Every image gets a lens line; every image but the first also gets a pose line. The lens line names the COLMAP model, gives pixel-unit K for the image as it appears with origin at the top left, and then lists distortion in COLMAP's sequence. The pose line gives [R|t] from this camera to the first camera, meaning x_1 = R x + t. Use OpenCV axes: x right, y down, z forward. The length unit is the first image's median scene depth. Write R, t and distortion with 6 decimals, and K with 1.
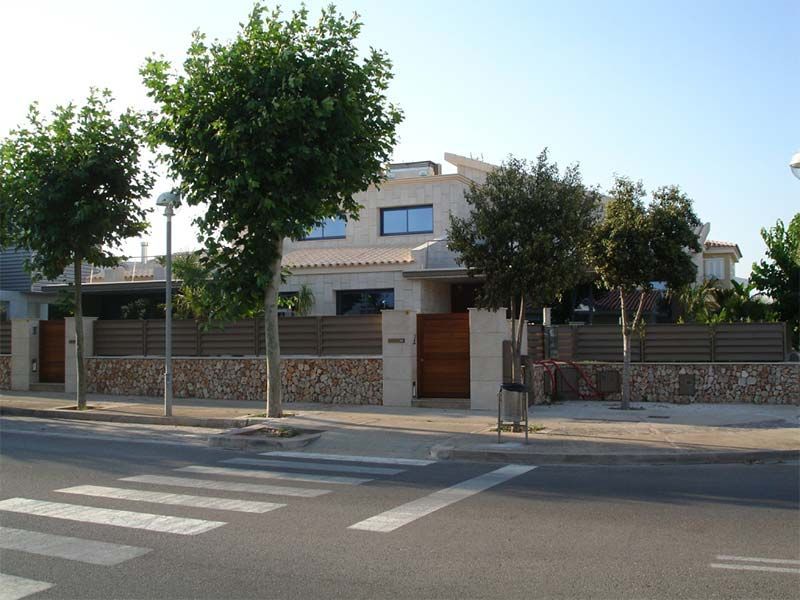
lens RADIAL K [[889.2, 0, 400.0], [0, 889.2, 301.7], [0, 0, 1]] dist [-0.068108, 0.000000]
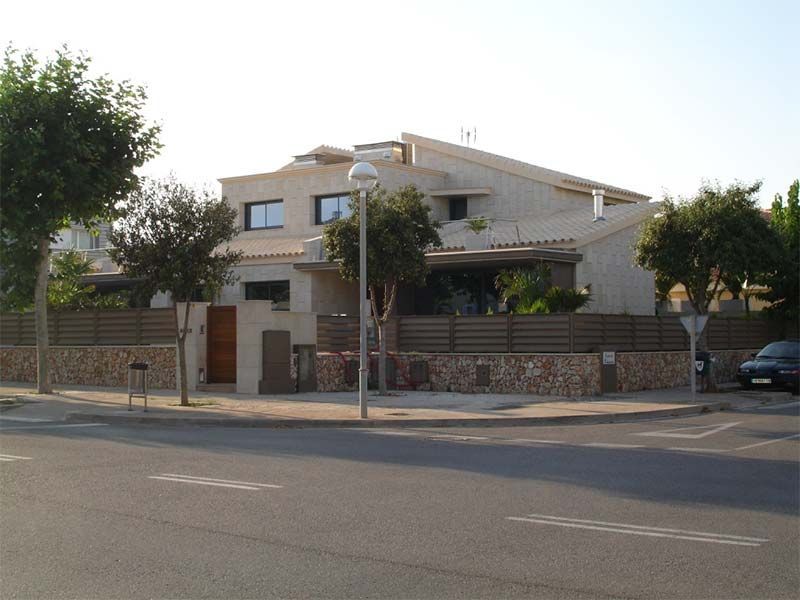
lens RADIAL K [[1135.7, 0, 399.9], [0, 1135.7, 301.7], [0, 0, 1]] dist [-0.032948, 0.000000]
pose [[0.973825, -0.005483, -0.227235, 0.526588], [0.008325, 0.999899, 0.011552, -0.005621], [0.227149, -0.013142, 0.973771, -0.281317]]
